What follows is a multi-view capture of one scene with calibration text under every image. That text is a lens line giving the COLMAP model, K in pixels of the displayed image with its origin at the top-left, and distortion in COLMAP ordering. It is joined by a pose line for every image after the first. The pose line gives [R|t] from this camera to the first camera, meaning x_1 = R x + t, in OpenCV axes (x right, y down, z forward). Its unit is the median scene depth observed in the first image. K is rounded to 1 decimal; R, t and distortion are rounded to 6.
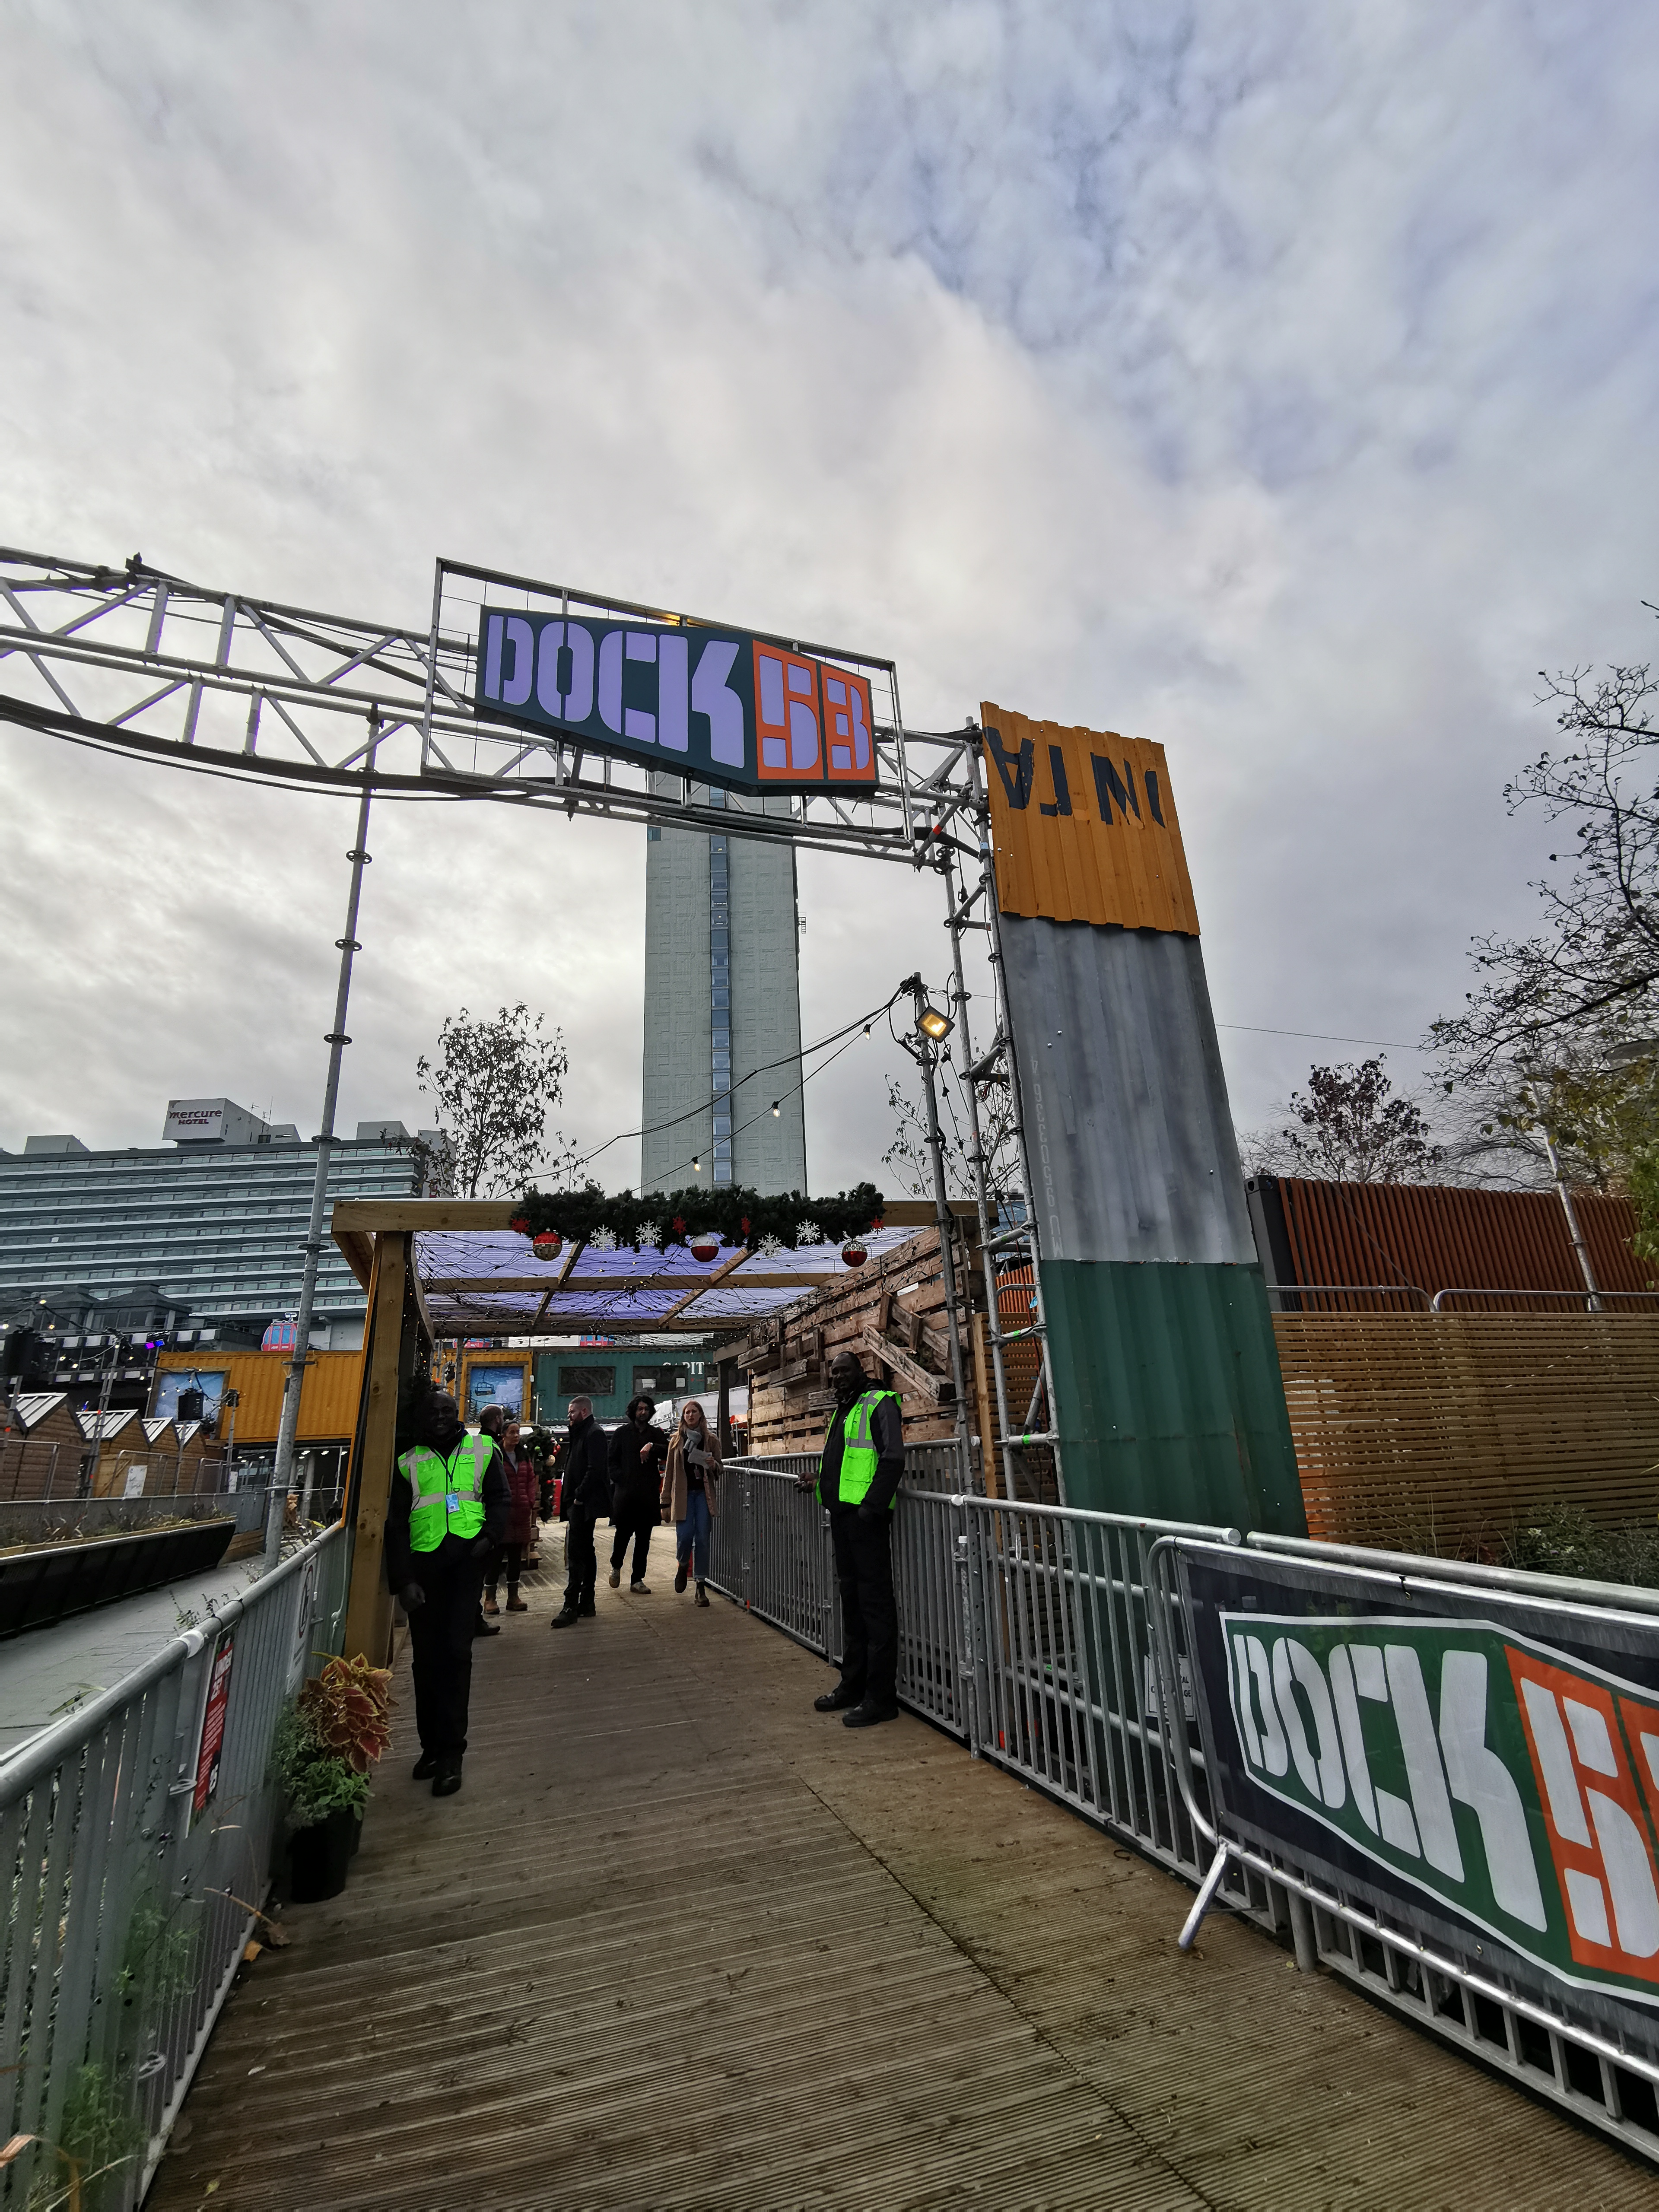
lens RADIAL K [[1003.7, 0, 829.5], [0, 1003.7, 1106.0], [0, 0, 1]] dist [0.013423, 0.000131]
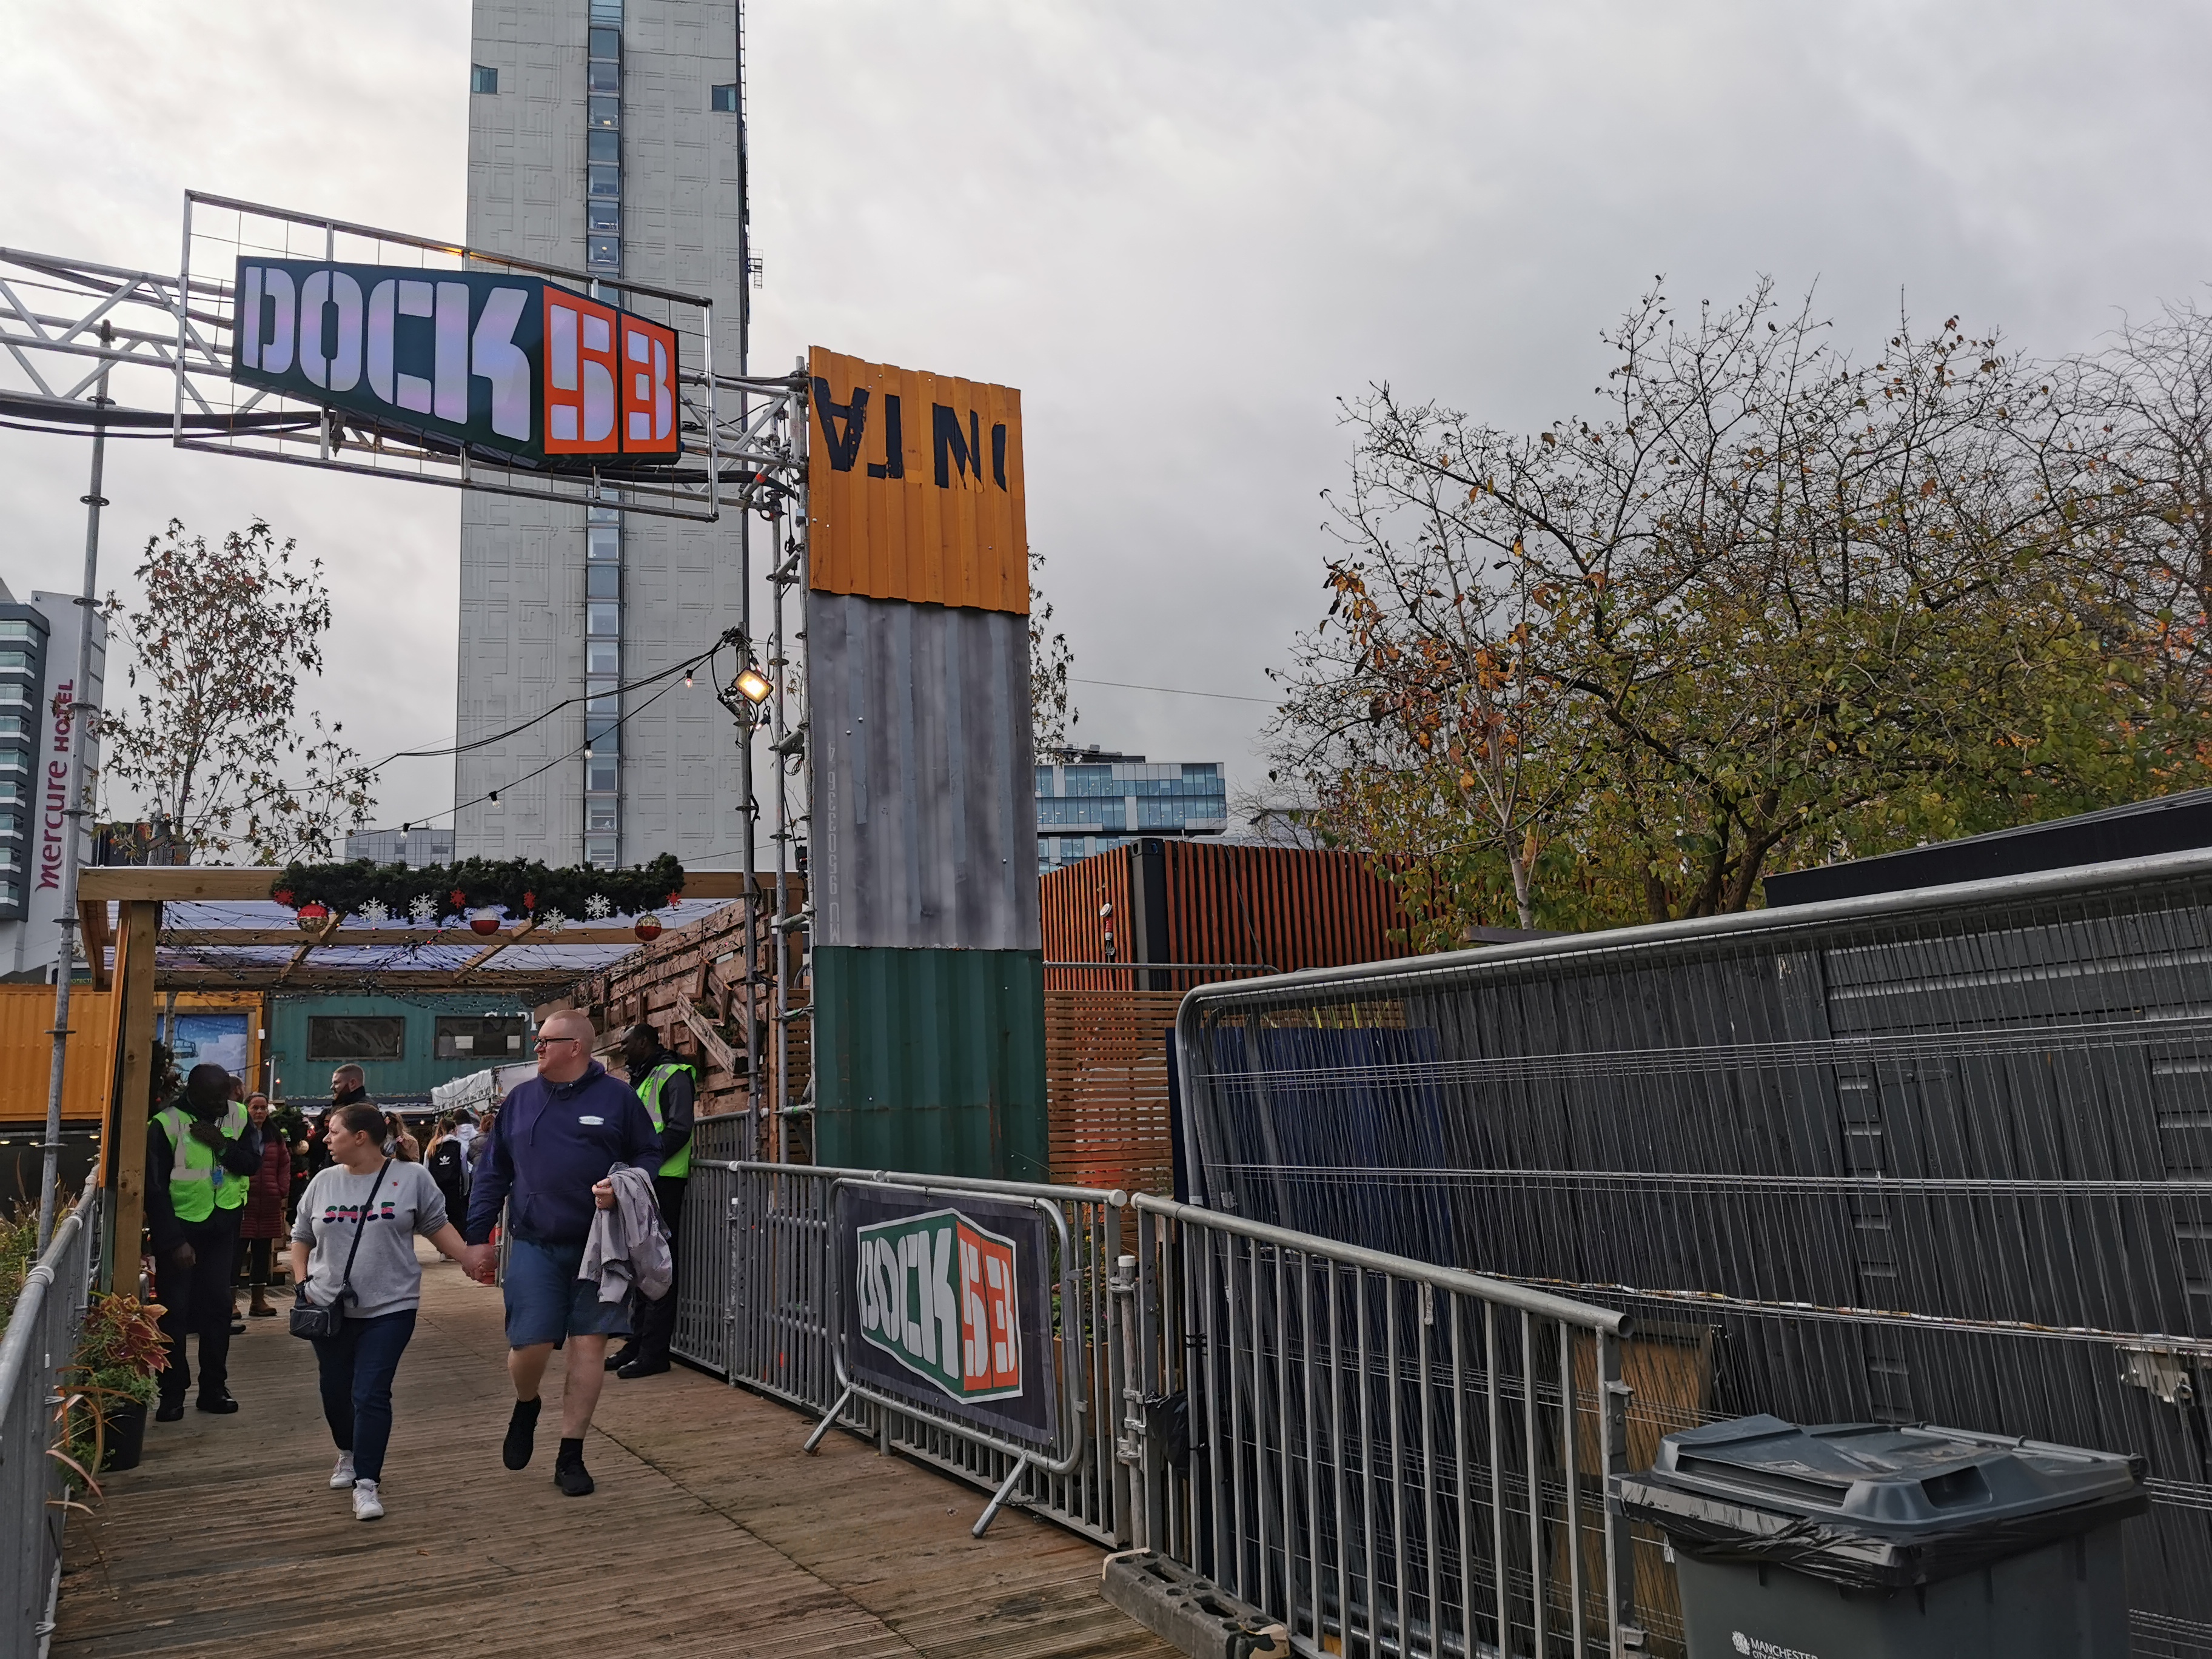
lens RADIAL K [[1724.0, 0, 1106.0], [0, 1724.0, 829.5], [0, 0, 1]] dist [0.075620, -0.084361]
pose [[0.984778, 0.036633, 0.169912, 0.175284], [-0.060831, 0.988355, 0.139477, -0.213247], [-0.162824, -0.147690, 0.975539, -0.717900]]
